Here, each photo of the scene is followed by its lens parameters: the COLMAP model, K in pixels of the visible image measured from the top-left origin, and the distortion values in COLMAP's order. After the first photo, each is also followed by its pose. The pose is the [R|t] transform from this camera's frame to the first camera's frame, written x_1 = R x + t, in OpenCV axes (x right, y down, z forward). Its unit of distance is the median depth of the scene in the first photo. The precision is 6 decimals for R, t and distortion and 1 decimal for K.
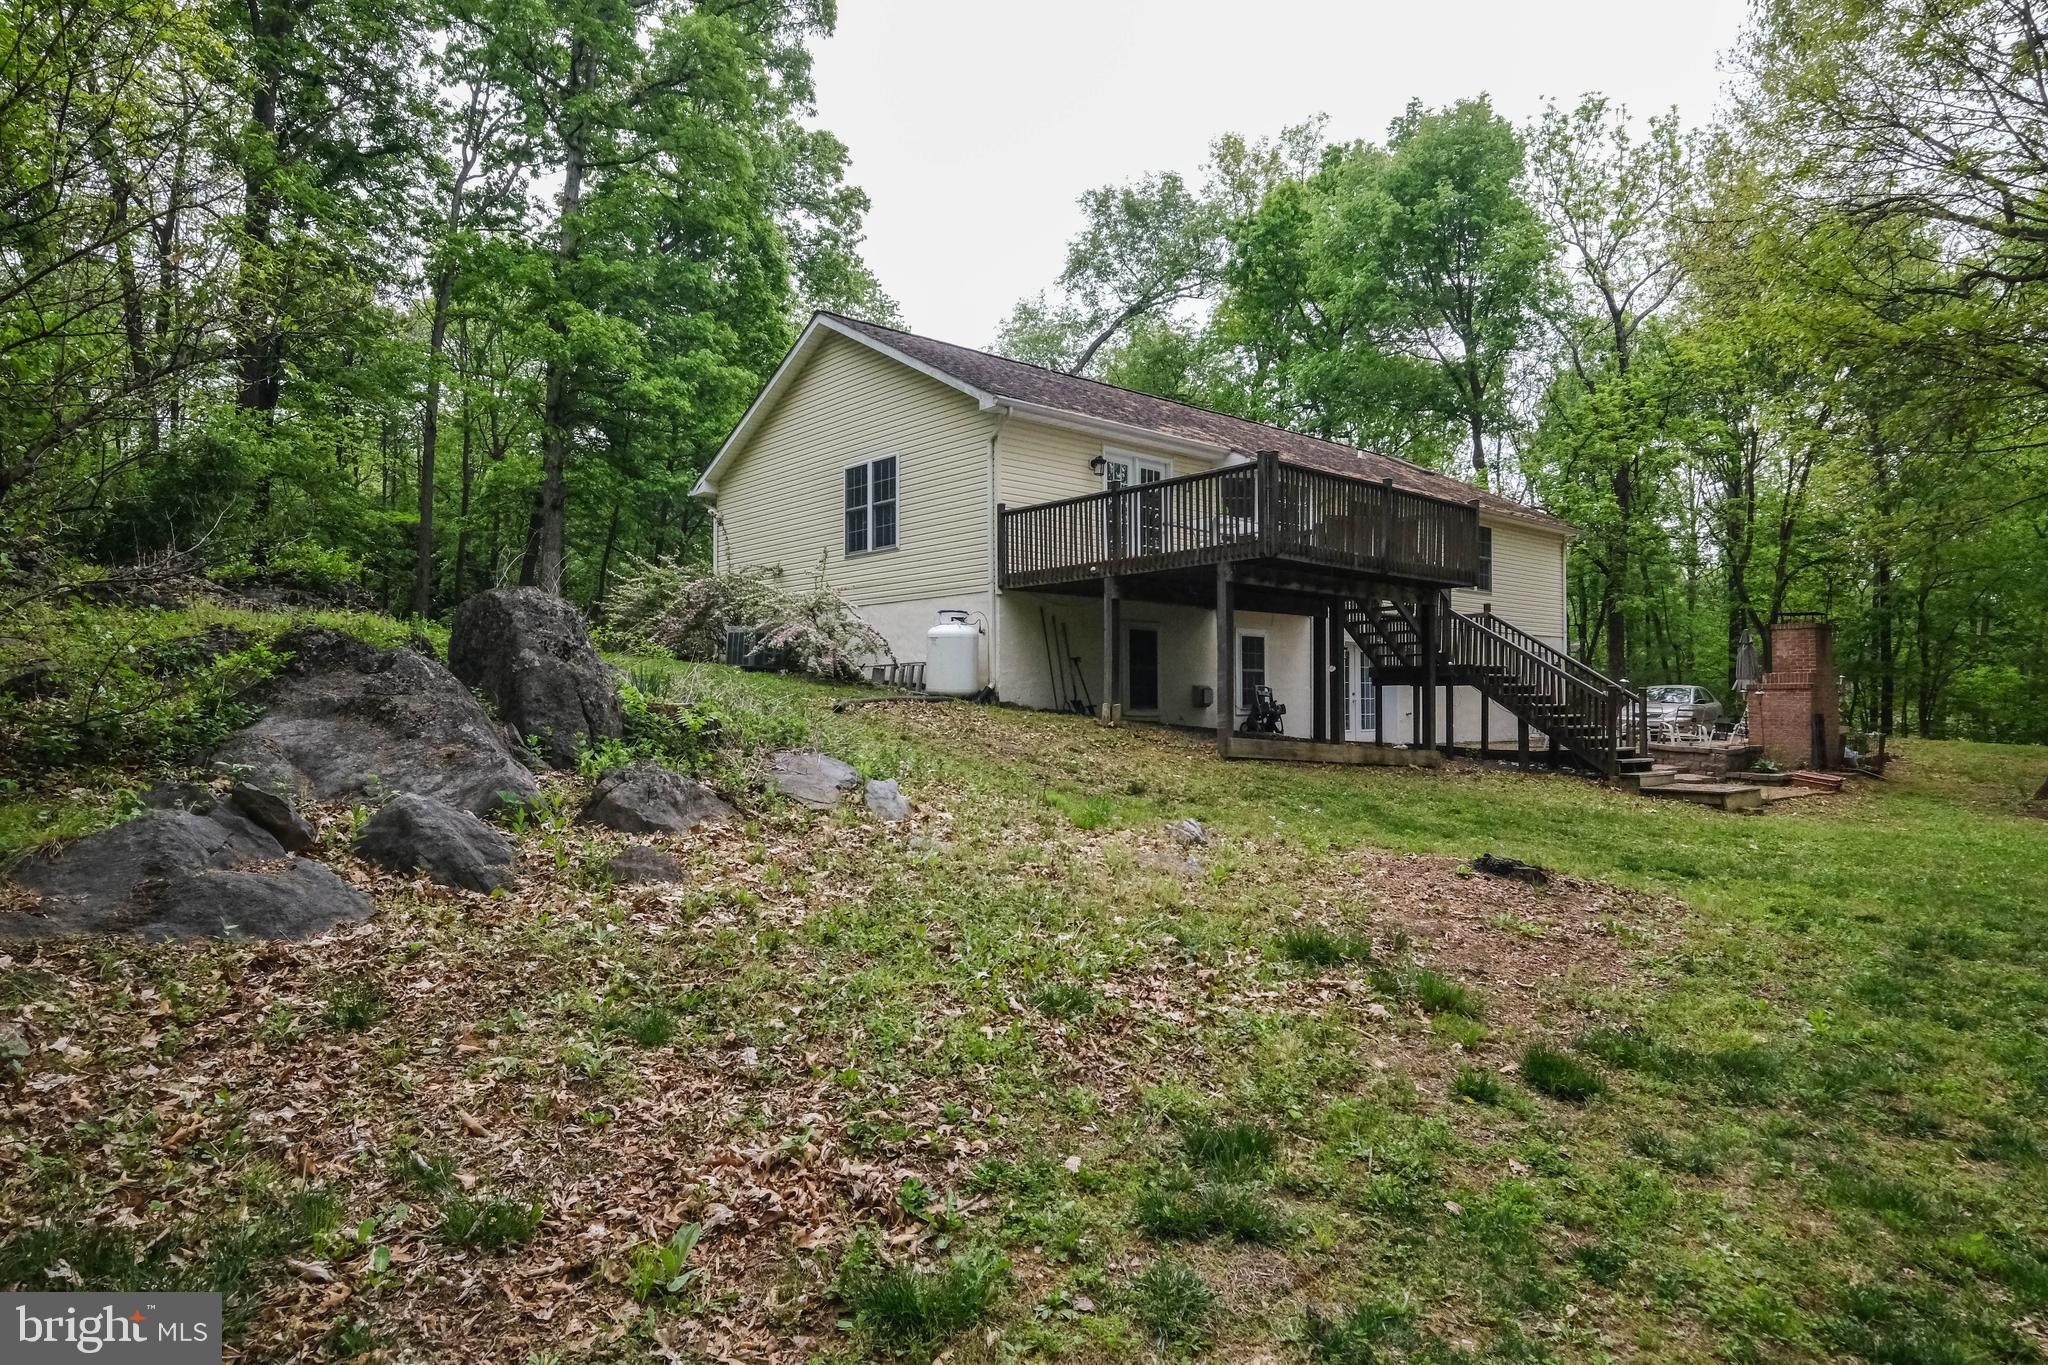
lens RADIAL K [[1189.0, 0, 1024.0], [0, 1189.0, 682.5], [0, 0, 1]] dist [0.003387, 0.001005]
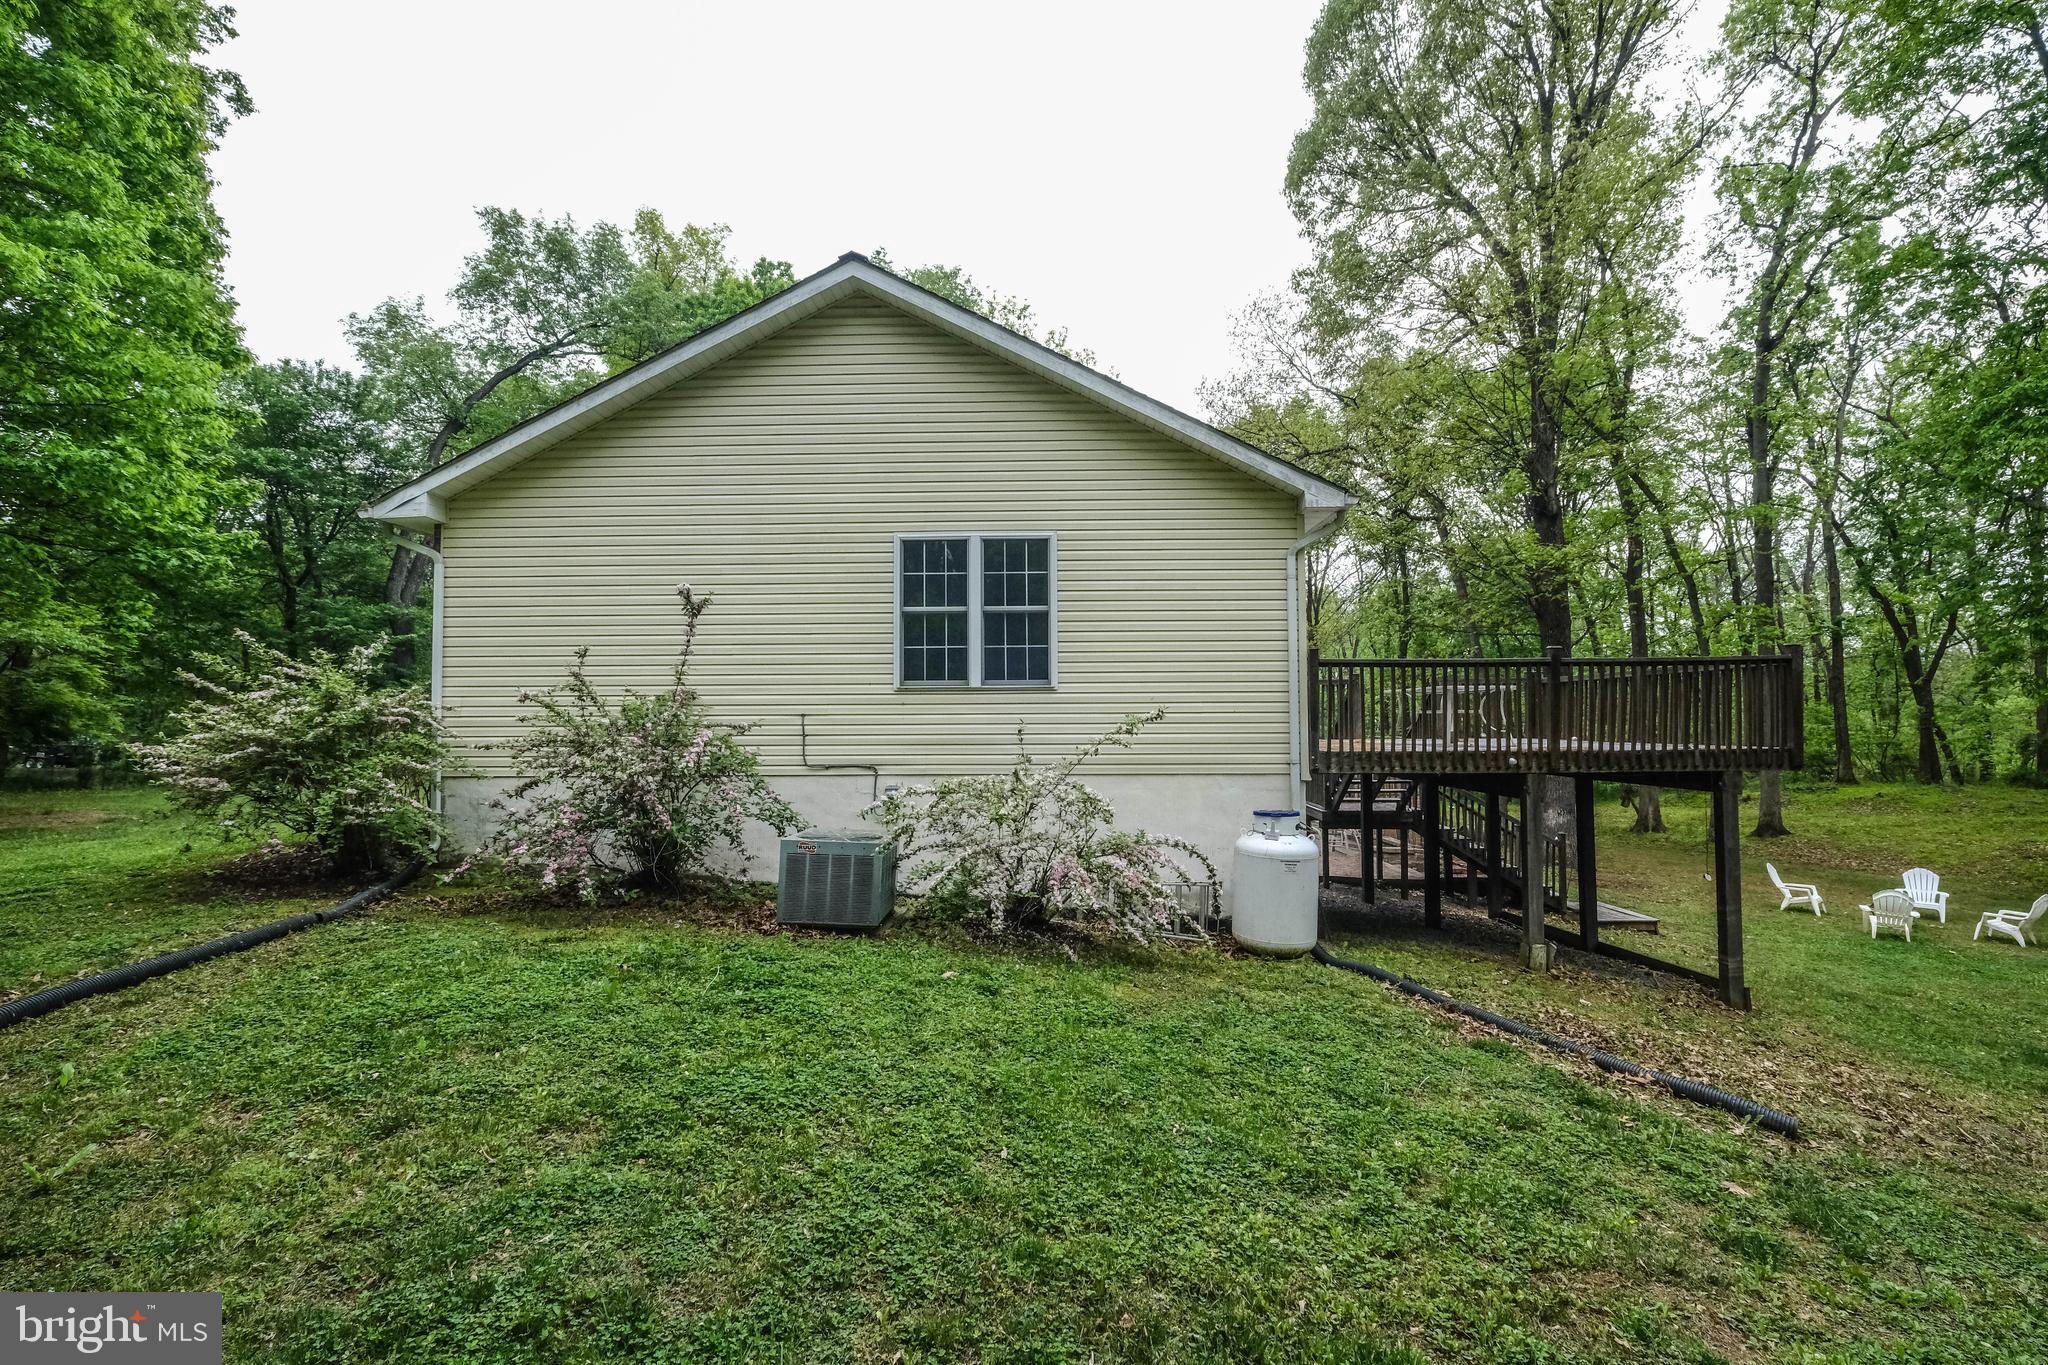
lens RADIAL K [[900.8, 0, 1024.0], [0, 900.8, 682.5], [0, 0, 1]] dist [-0.000435, -0.000070]
pose [[0.688489, 0.030483, 0.724606, -0.393867], [-0.013209, 0.999478, -0.029496, -0.087800], [-0.725126, 0.010736, 0.688532, 0.593590]]
